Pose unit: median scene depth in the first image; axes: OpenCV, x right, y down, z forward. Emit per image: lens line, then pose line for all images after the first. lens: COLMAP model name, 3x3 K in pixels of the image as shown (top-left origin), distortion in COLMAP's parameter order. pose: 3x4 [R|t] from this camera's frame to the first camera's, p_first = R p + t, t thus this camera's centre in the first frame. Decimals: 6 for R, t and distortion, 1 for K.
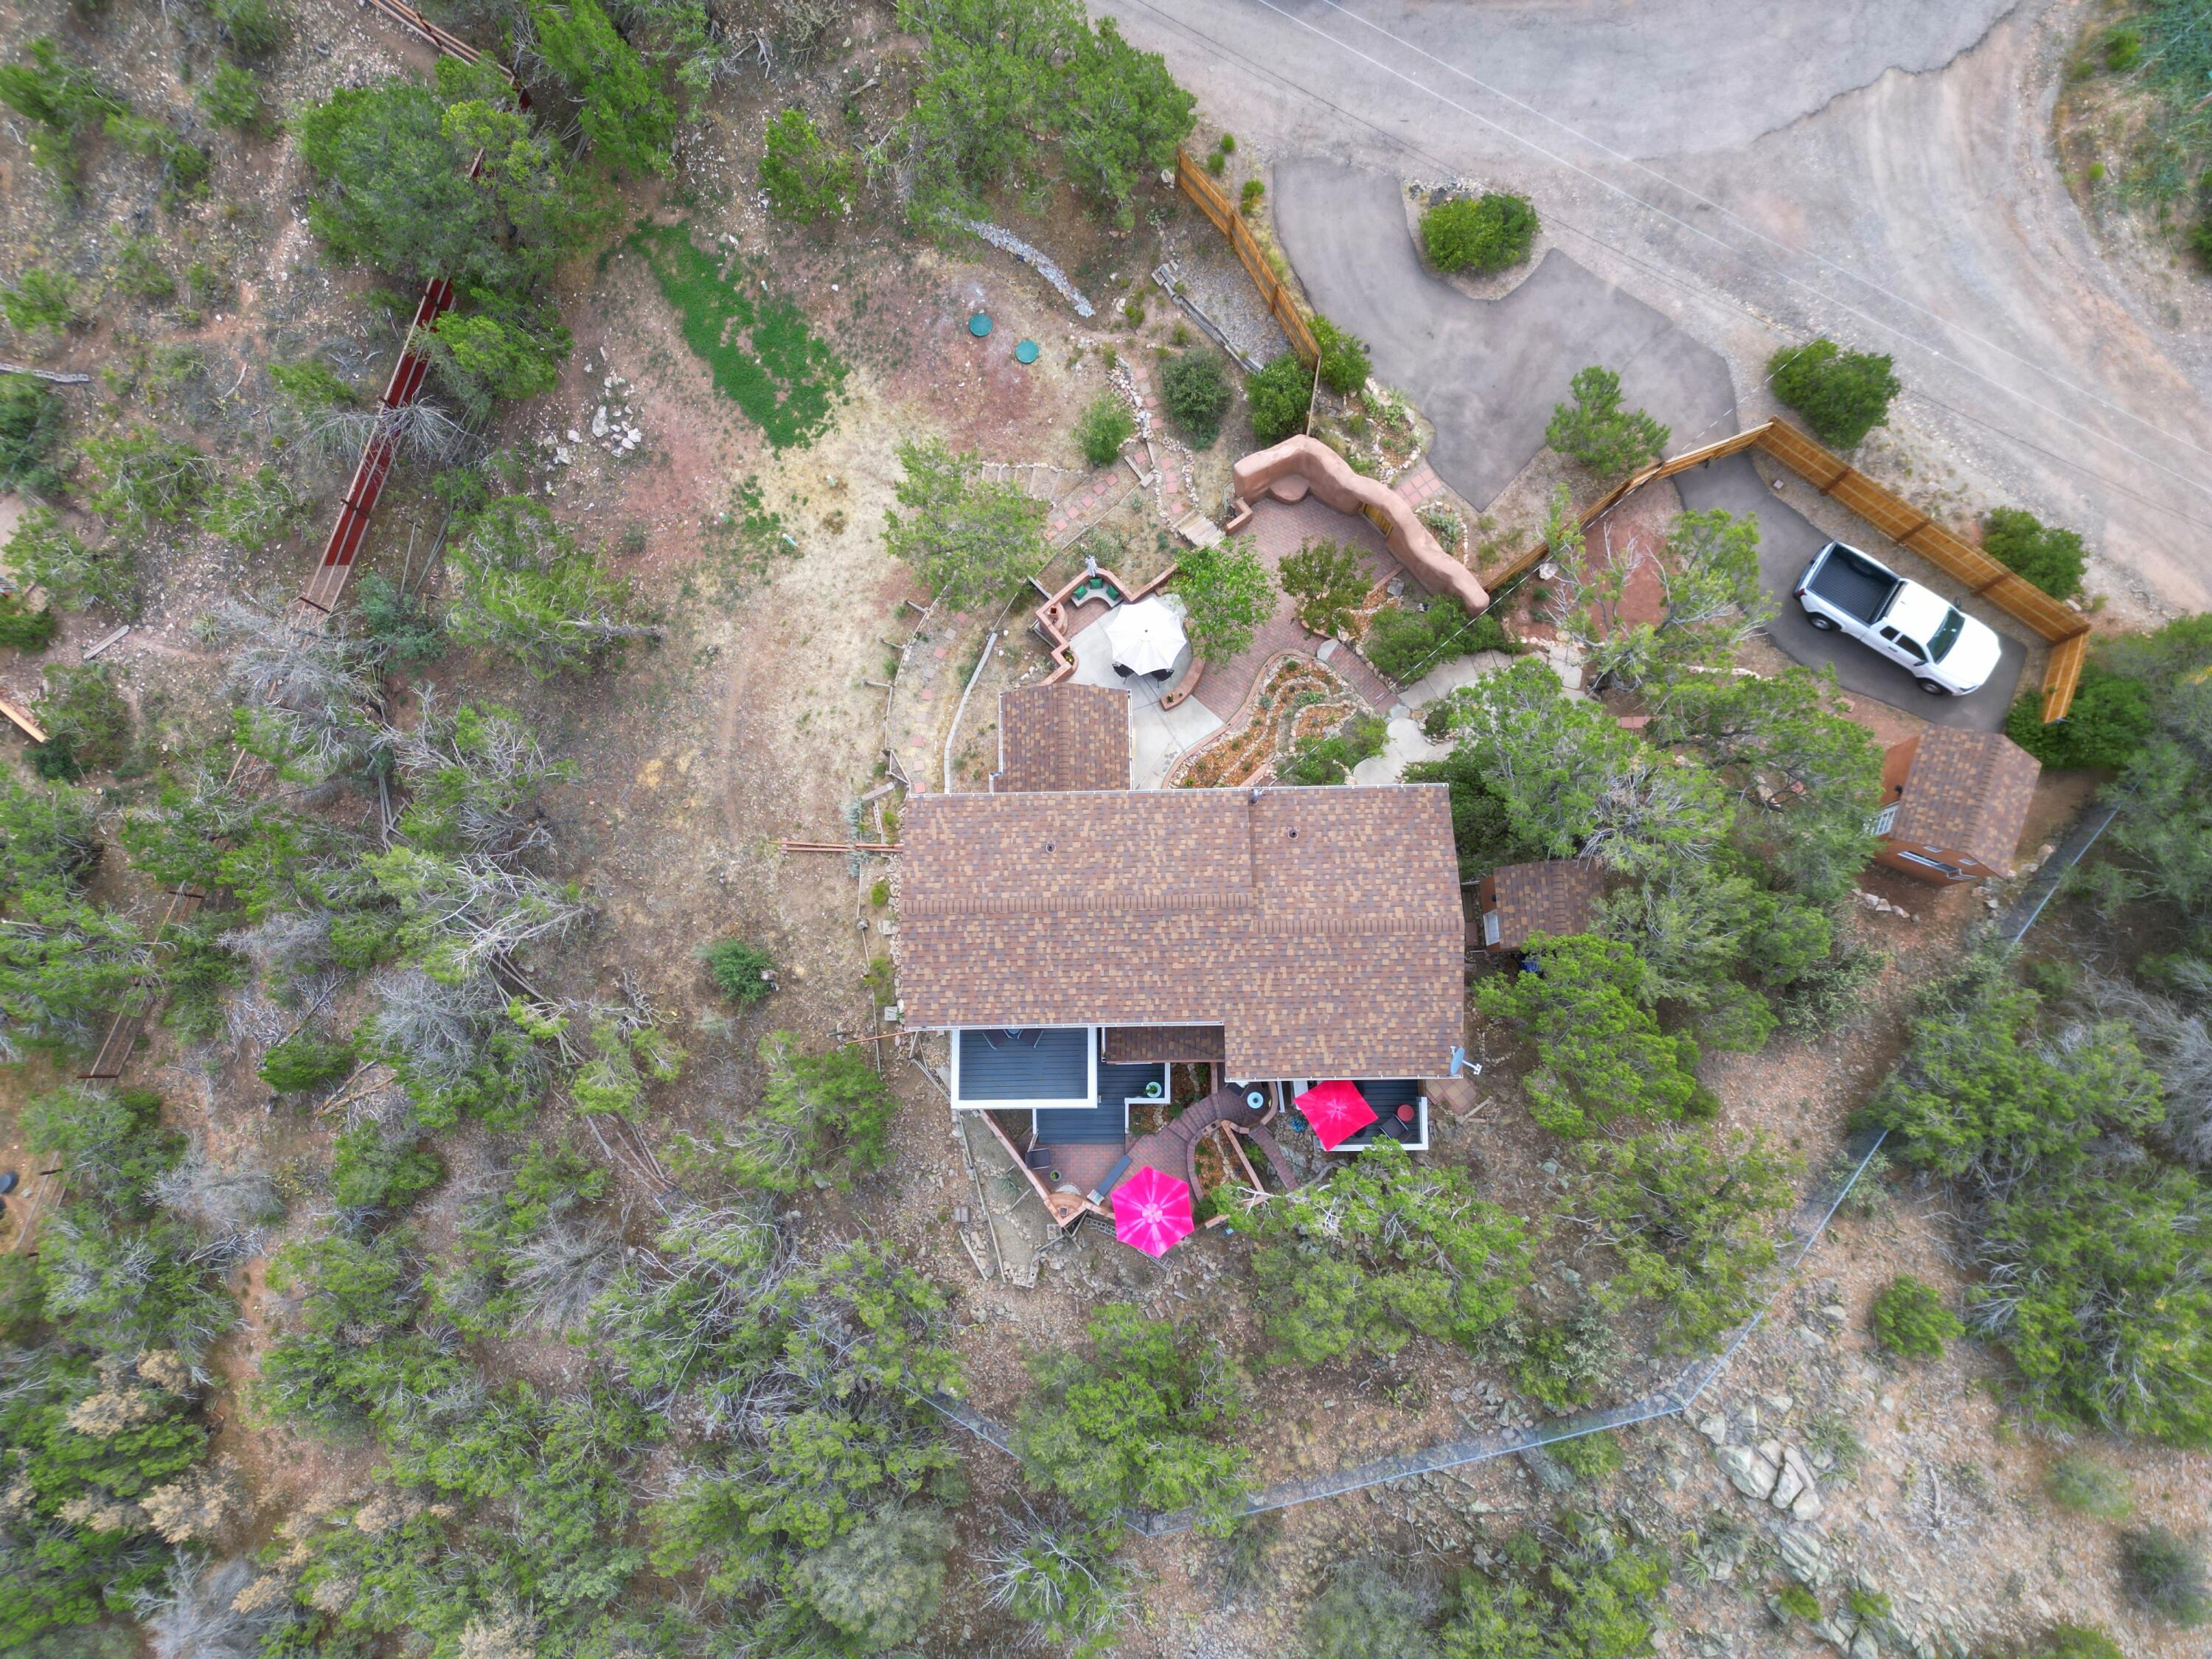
lens RADIAL K [[1536.2, 0, 1124.5], [0, 1536.2, 834.1], [0, 0, 1]] dist [0.082494, -0.124748]
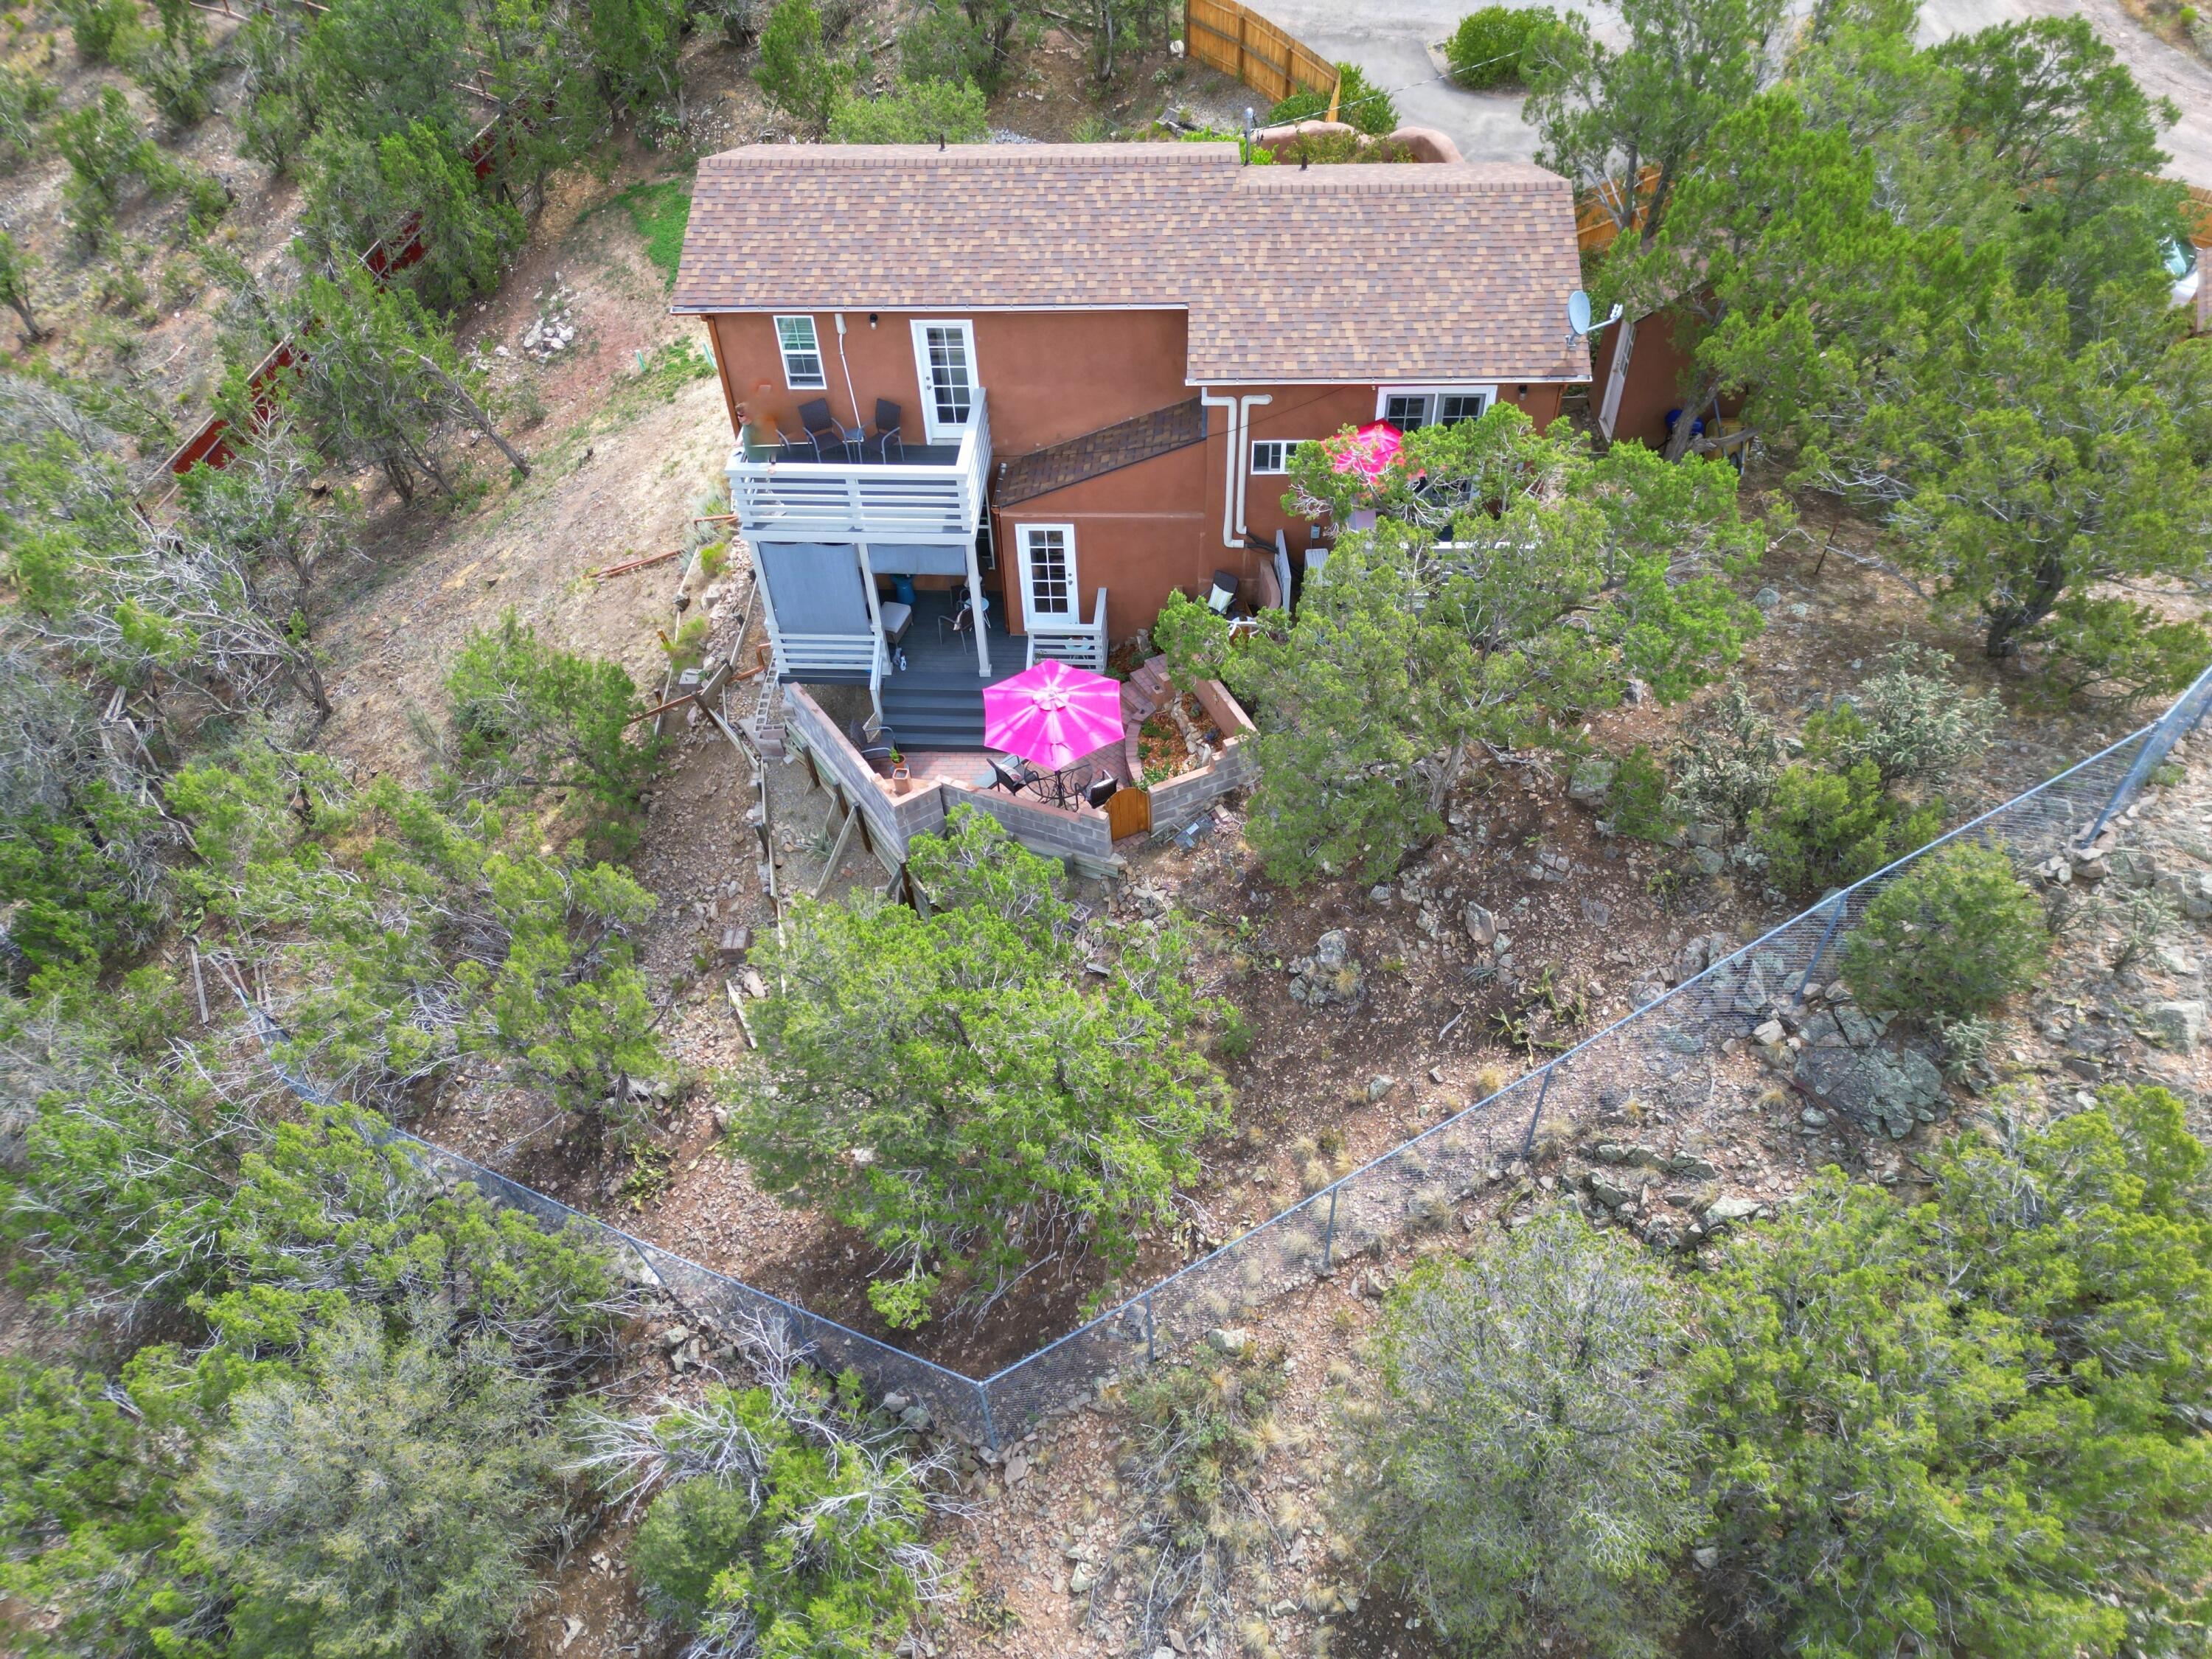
lens RADIAL K [[1536.2, 0, 1124.5], [0, 1536.2, 834.1], [0, 0, 1]] dist [0.082494, -0.124748]
pose [[0.997846, 0.045848, -0.046909, 0.062768], [-0.064339, 0.823314, -0.563927, 0.516791], [0.012766, 0.565731, 0.824491, 0.492890]]
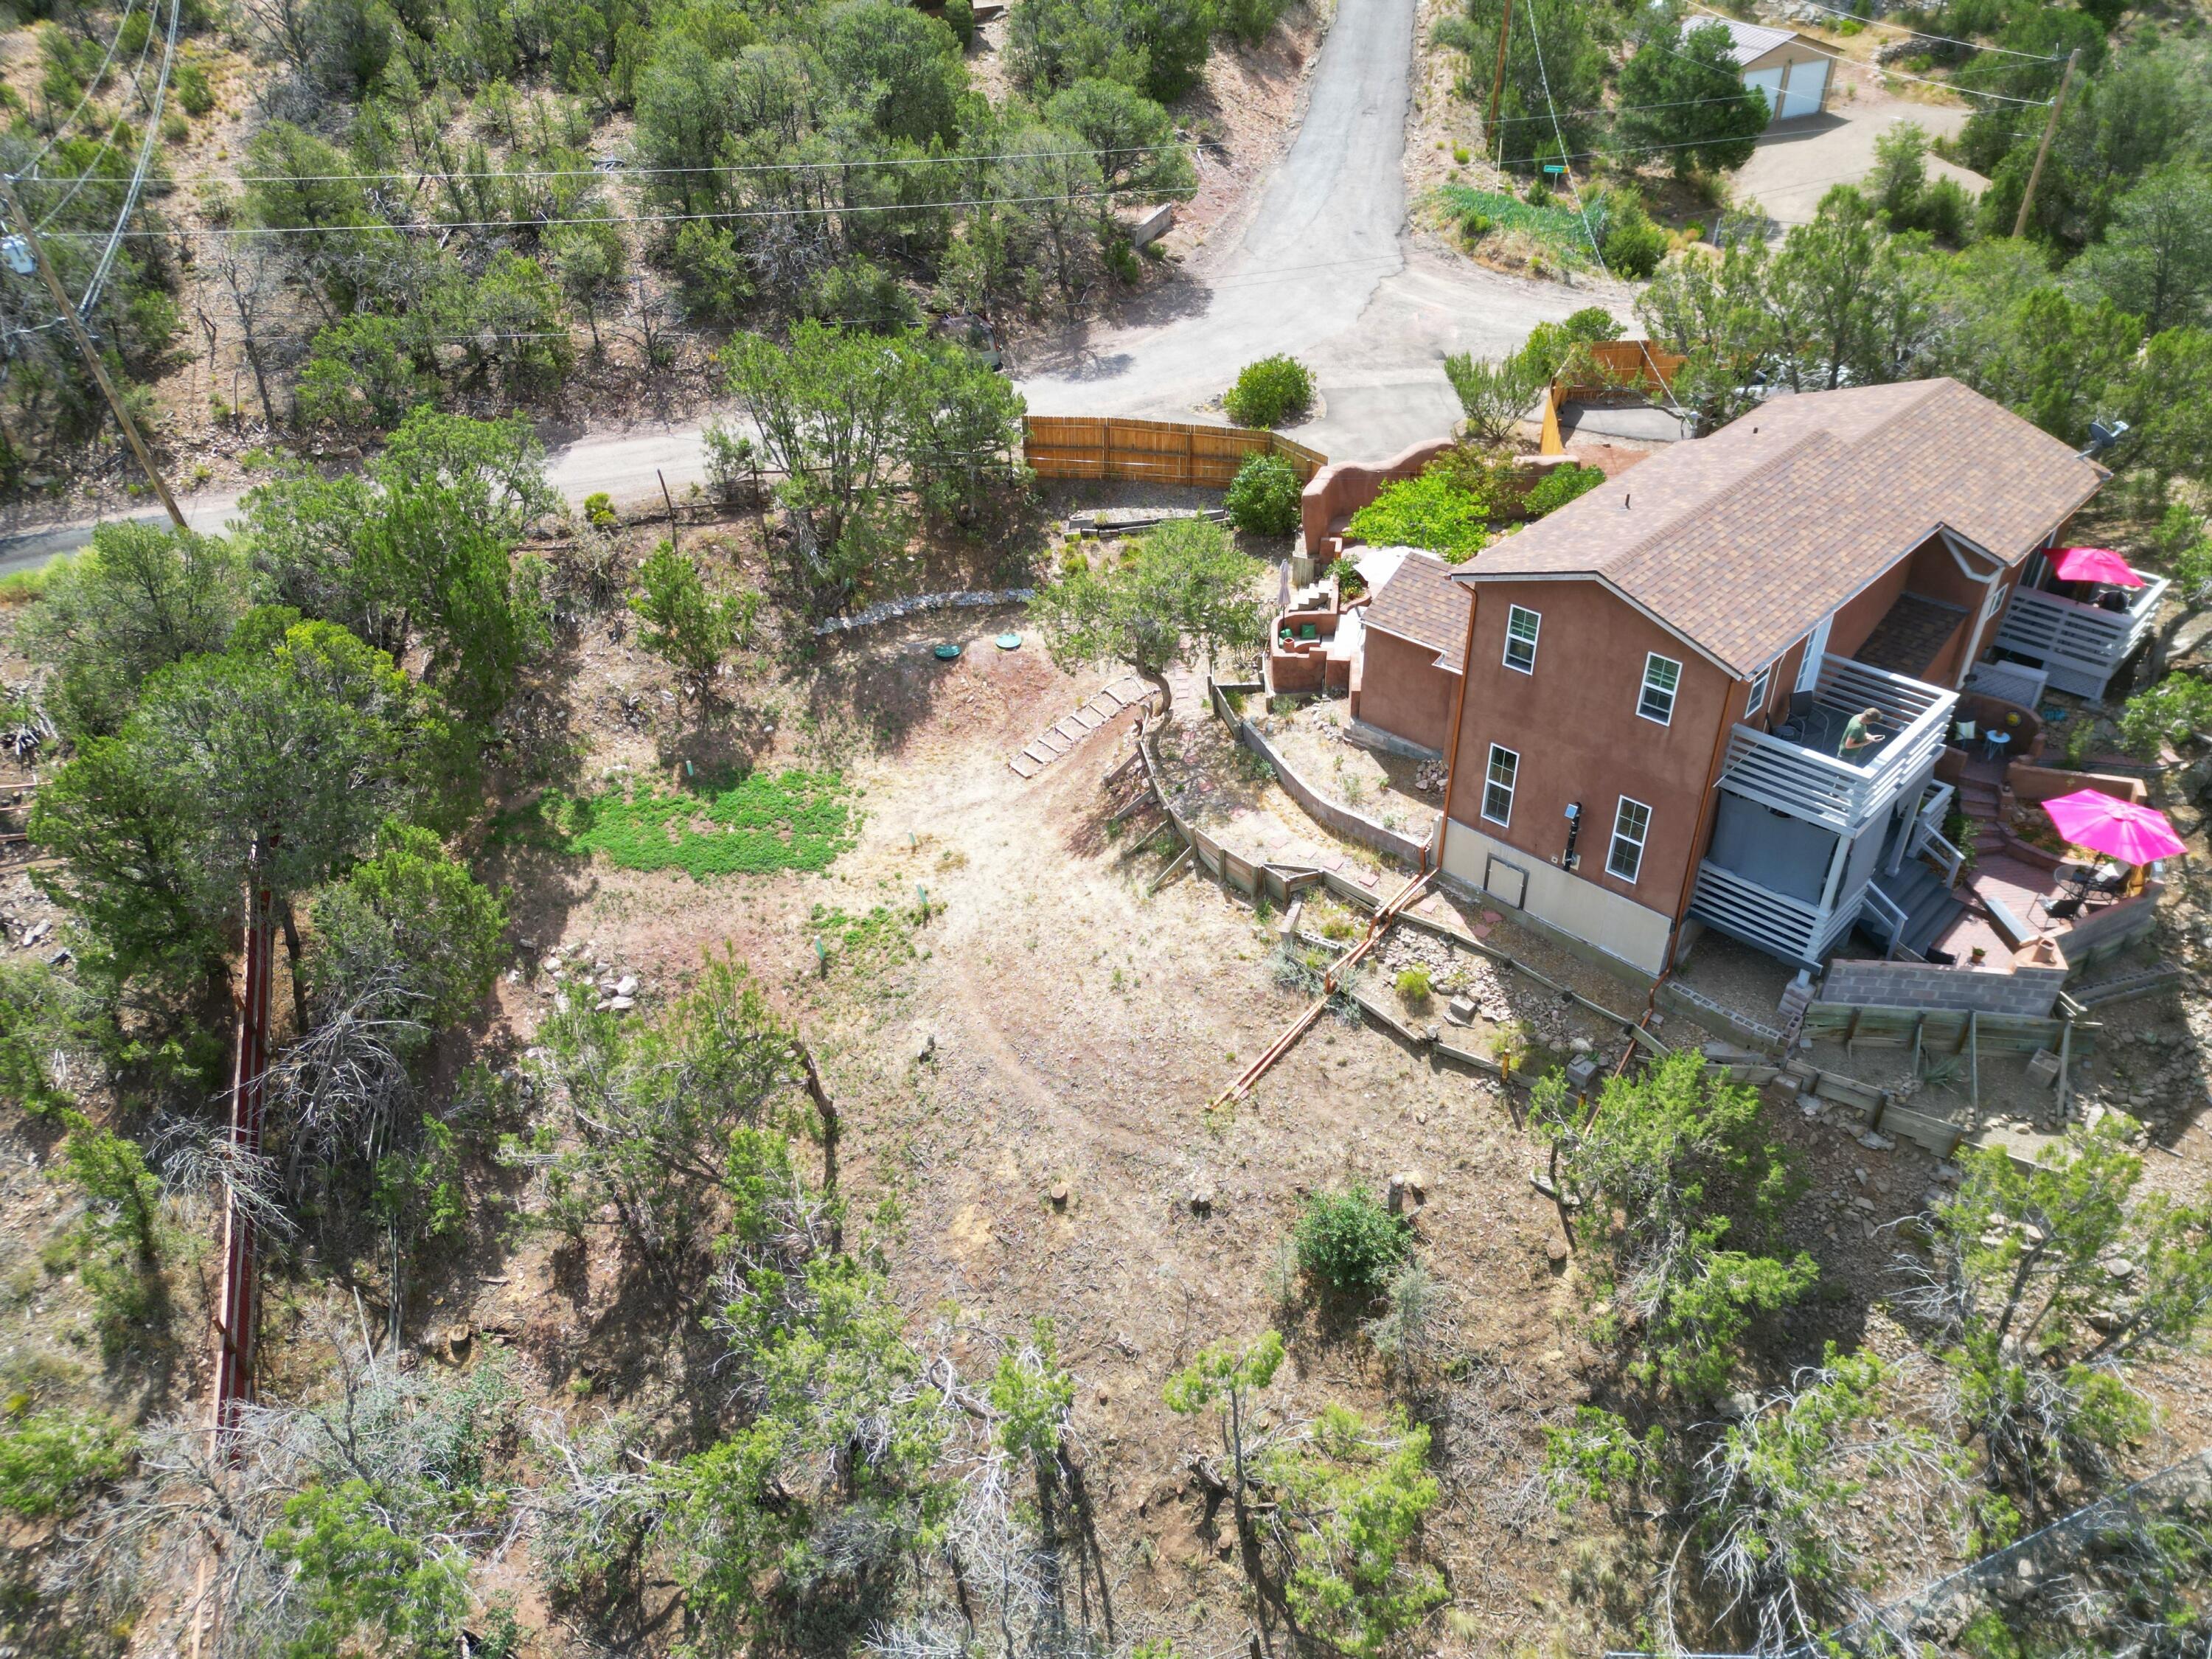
lens RADIAL K [[1536.2, 0, 1124.5], [0, 1536.2, 834.1], [0, 0, 1]] dist [0.082494, -0.124748]
pose [[0.708873, -0.406797, 0.576208, -0.607852], [0.698320, 0.519711, -0.492189, 0.247810], [-0.099241, 0.751276, 0.652484, 0.517920]]
